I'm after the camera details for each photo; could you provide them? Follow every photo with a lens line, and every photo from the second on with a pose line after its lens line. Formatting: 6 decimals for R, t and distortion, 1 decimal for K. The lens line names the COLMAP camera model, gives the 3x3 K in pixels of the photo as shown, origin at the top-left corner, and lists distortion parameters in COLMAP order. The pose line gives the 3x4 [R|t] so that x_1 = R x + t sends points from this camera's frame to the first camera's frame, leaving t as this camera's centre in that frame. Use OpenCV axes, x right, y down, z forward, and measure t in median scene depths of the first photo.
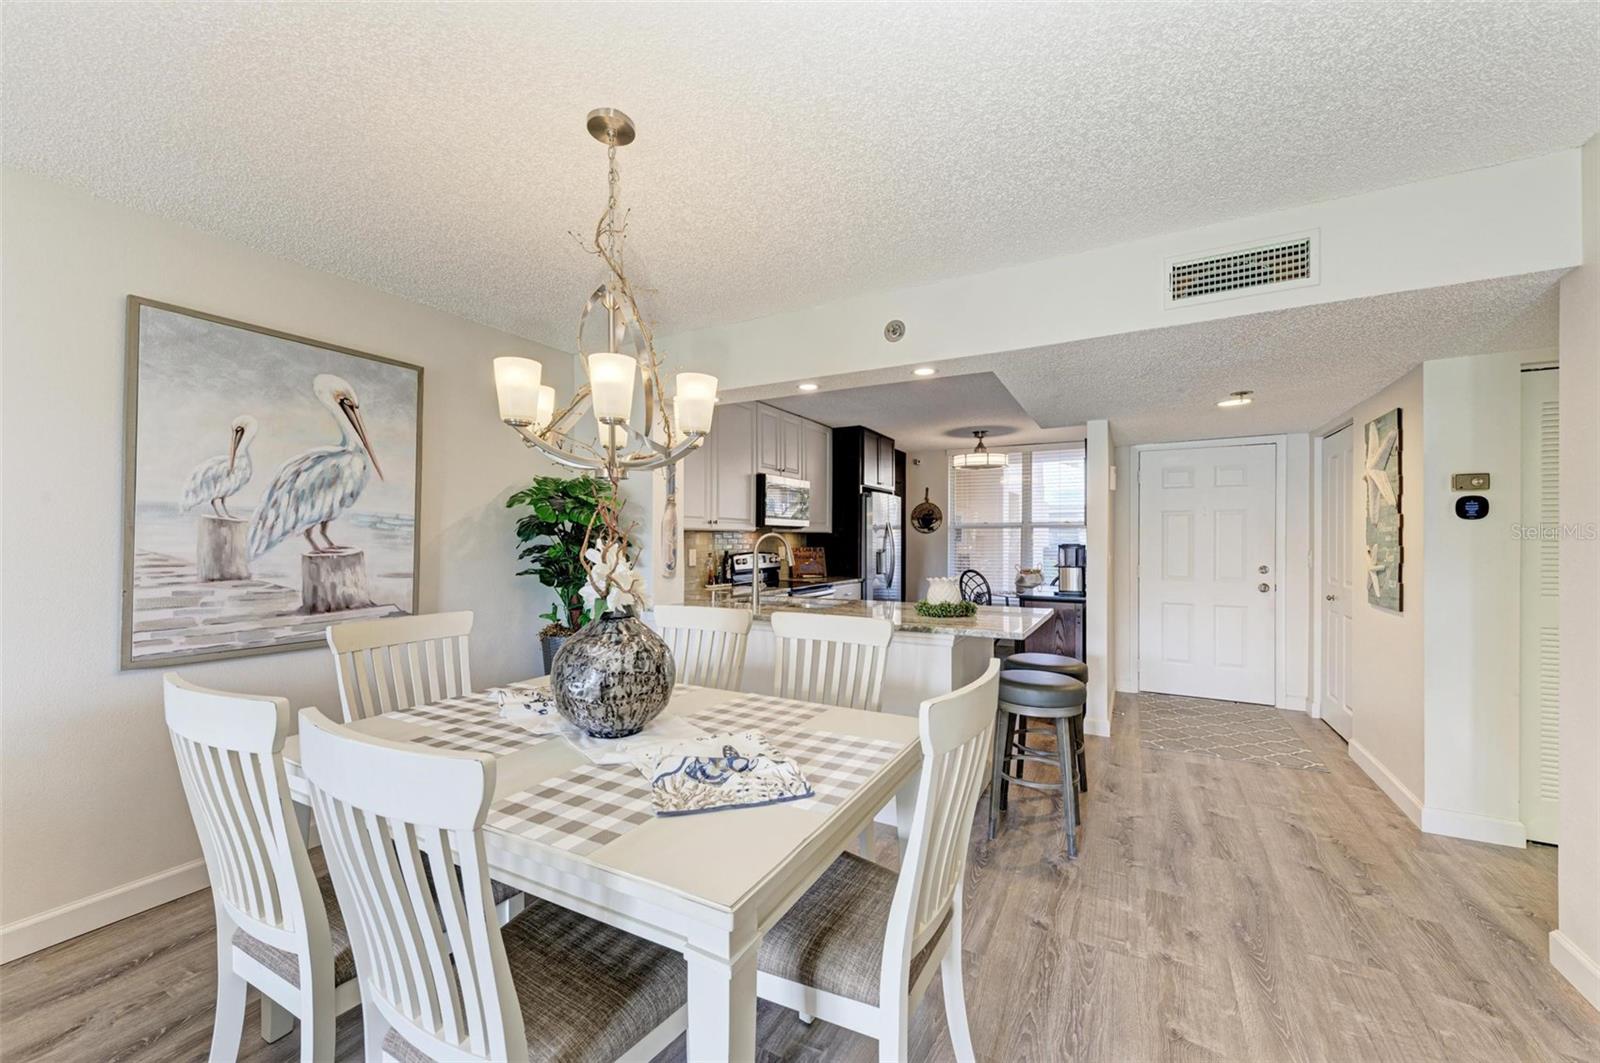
lens RADIAL K [[615.1, 0, 801.5], [0, 615.1, 540.7], [0, 0, 1]] dist [0.015382, -0.004234]
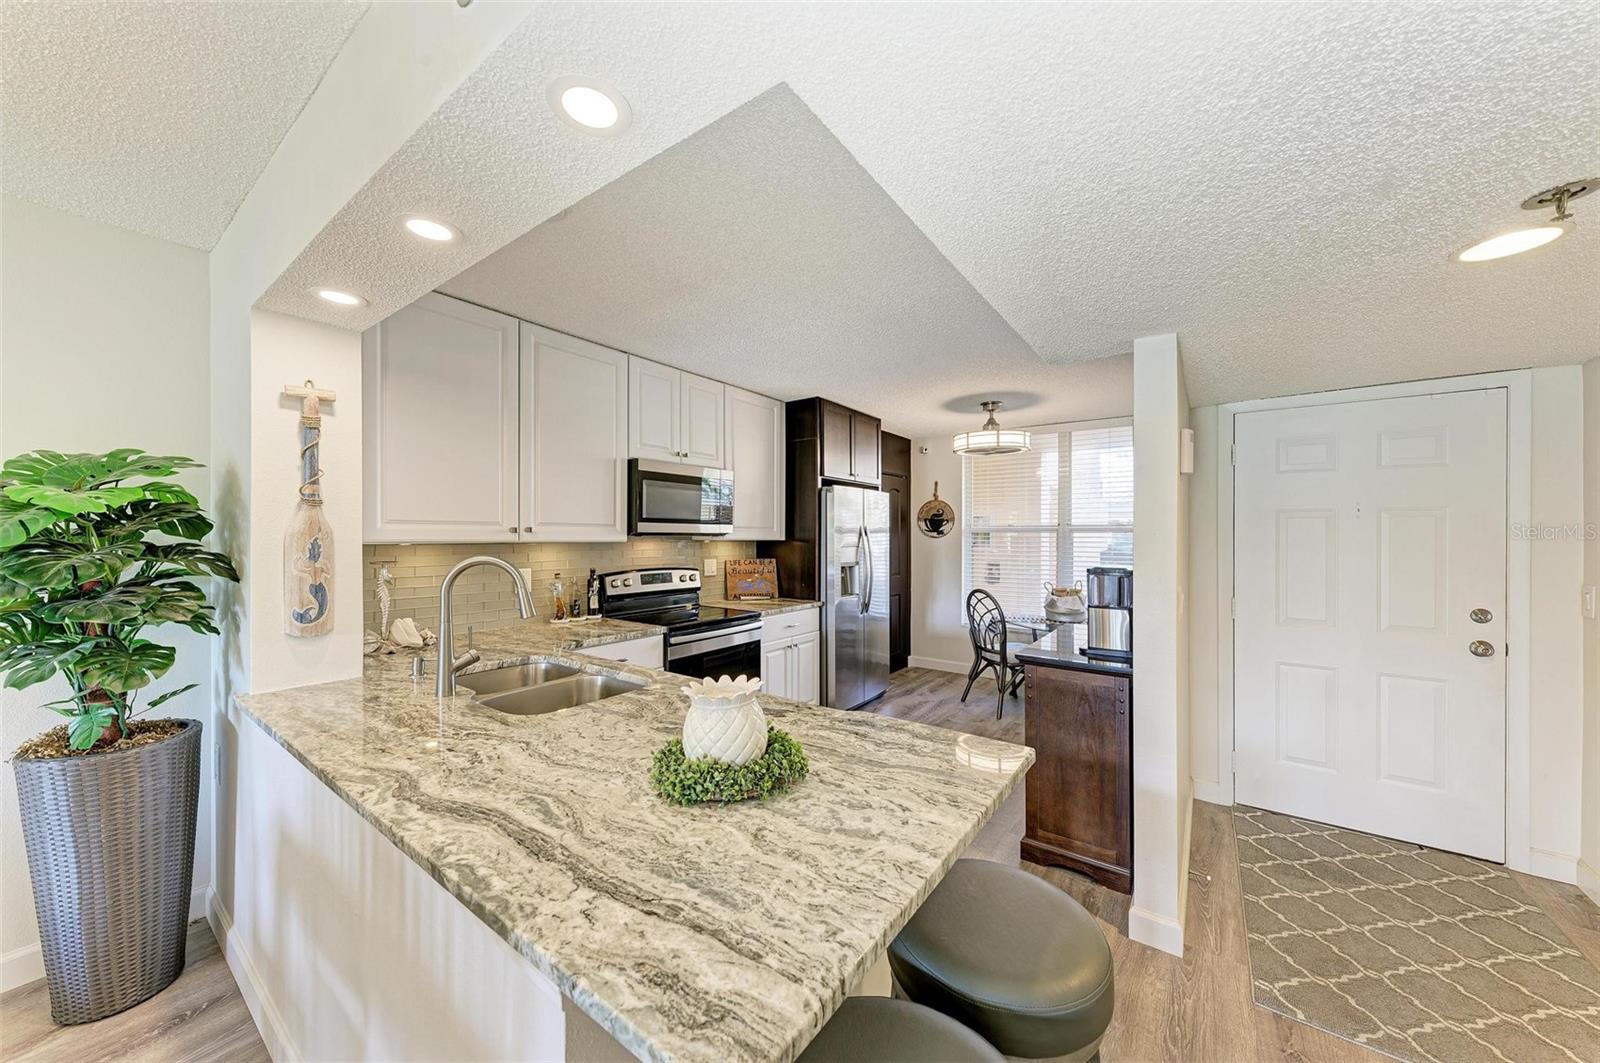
lens RADIAL K [[564.7, 0, 805.3], [0, 564.7, 532.5], [0, 0, 1]] dist [0.014776, -0.004609]
pose [[0.991662, 0.000713, -0.128868, 0.297850], [-0.001748, 0.999967, -0.007916, -0.030534], [0.128858, 0.008076, 0.991630, 0.580228]]
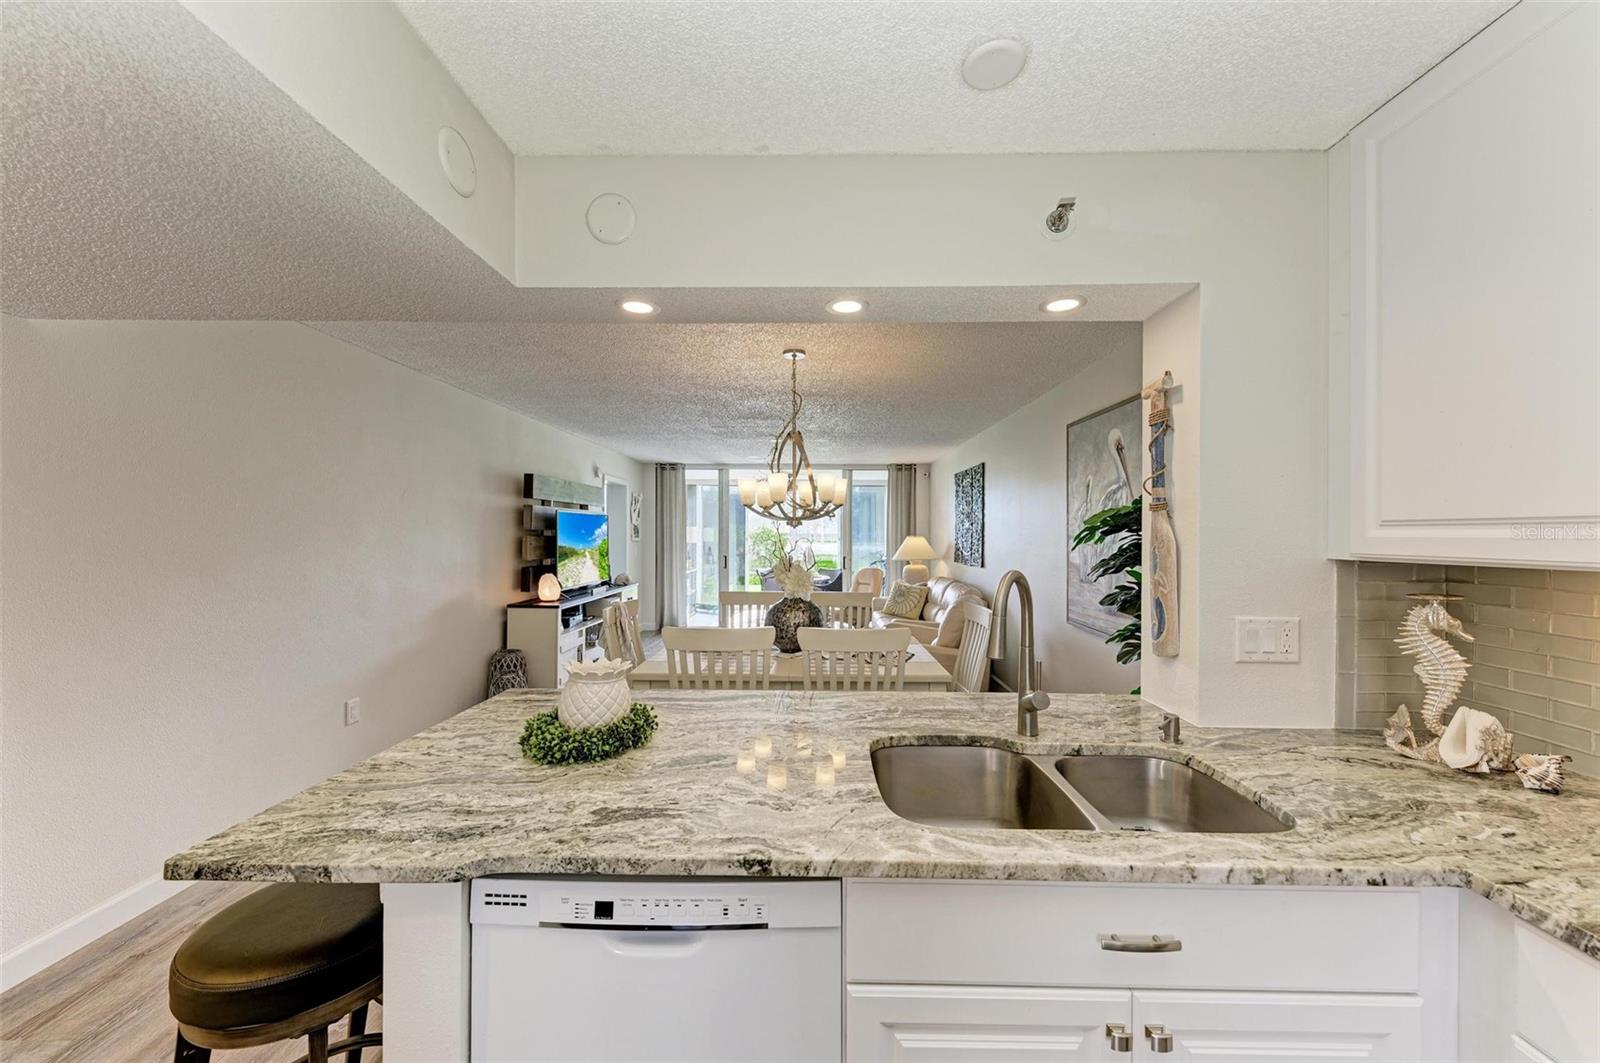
lens RADIAL K [[564.7, 0, 809.2], [0, 564.7, 564.9], [0, 0, 1]] dist [0.014776, -0.004609]
pose [[-0.883086, 0.021038, -0.468740, 0.261393], [-0.006613, 0.998337, 0.057266, -0.039510], [0.469165, 0.053671, -0.881478, 1.326703]]
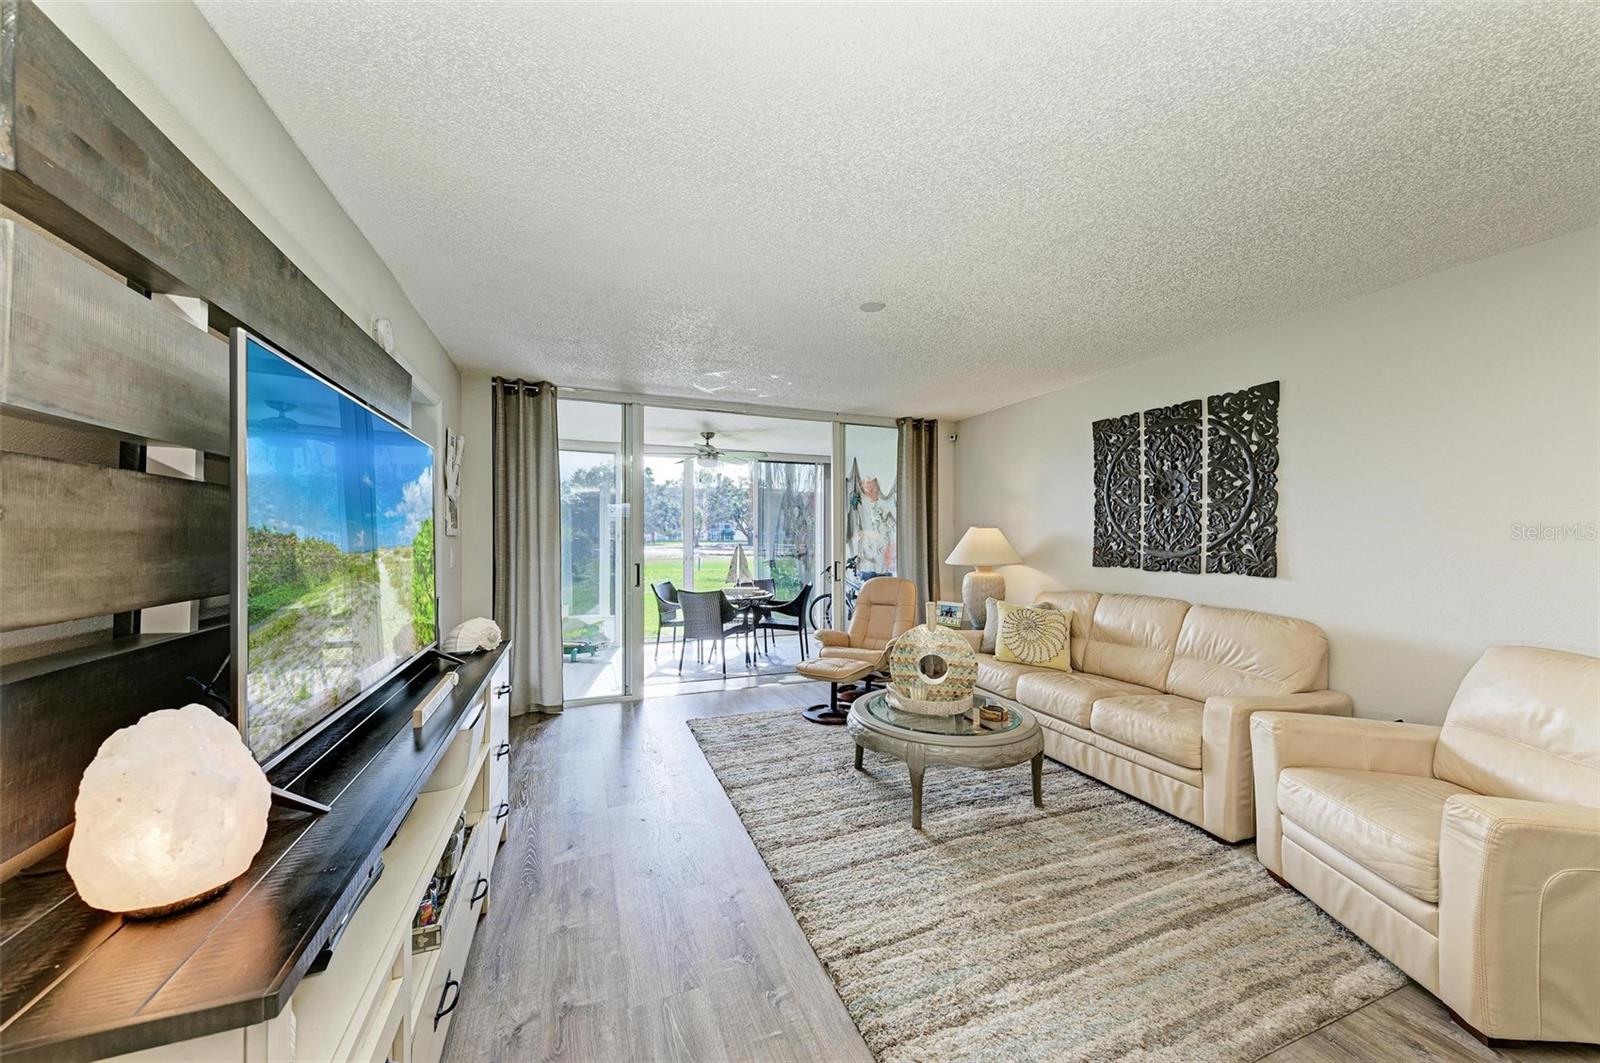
lens RADIAL K [[564.7, 0, 804.5], [0, 564.7, 531.2], [0, 0, 1]] dist [0.014776, -0.004609]
pose [[-0.639350, -0.010586, -0.768843, 0.188924], [-0.003391, 0.999934, -0.010948, -0.000013], [0.768908, -0.004393, -0.639344, 0.118372]]
